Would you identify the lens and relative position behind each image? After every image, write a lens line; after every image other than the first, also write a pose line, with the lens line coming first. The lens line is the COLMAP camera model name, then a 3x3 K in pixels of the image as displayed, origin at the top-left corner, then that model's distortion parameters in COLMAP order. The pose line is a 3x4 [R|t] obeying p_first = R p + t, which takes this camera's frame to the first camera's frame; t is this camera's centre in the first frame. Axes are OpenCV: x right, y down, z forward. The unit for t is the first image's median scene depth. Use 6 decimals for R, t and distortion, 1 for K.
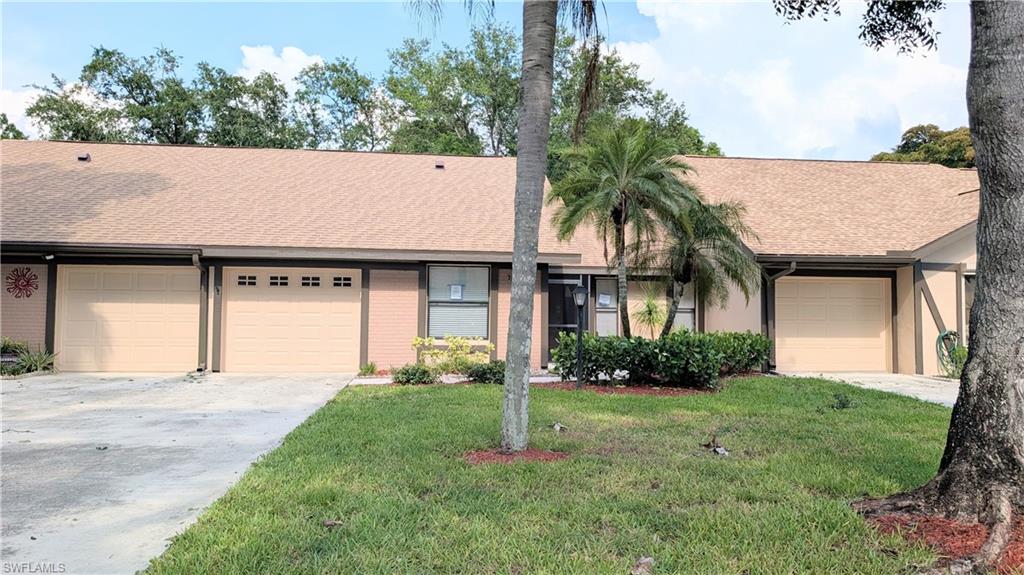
lens RADIAL K [[765.7, 0, 510.8], [0, 765.7, 286.0], [0, 0, 1]] dist [0.007643, -0.010482]
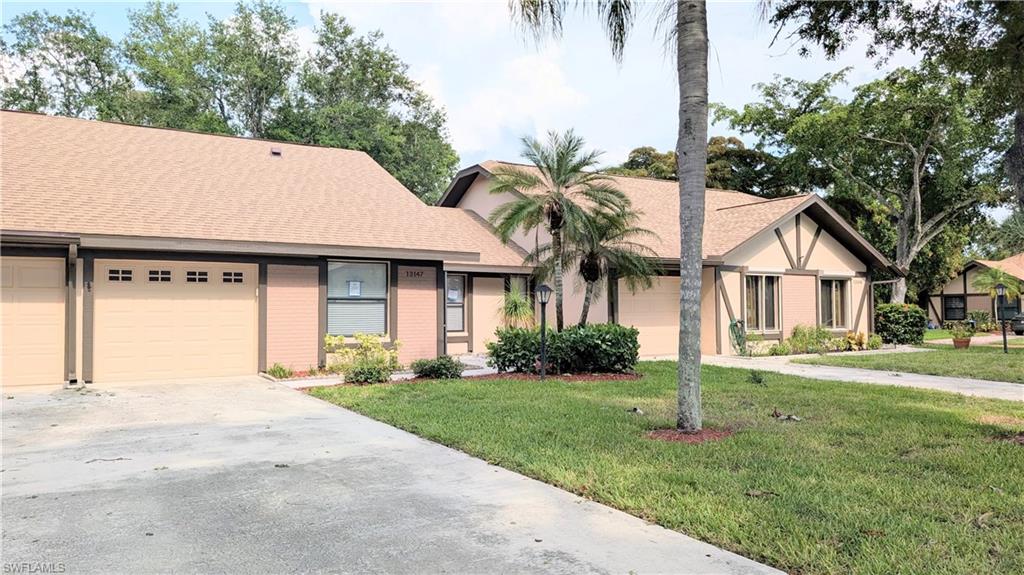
lens RADIAL K [[765.7, 0, 509.3], [0, 765.7, 288.2], [0, 0, 1]] dist [0.007643, -0.010482]
pose [[0.897713, 0.000377, 0.440581, -0.326634], [-0.006572, 0.999900, 0.012534, -0.006031], [-0.440532, -0.014147, 0.897625, 0.034437]]
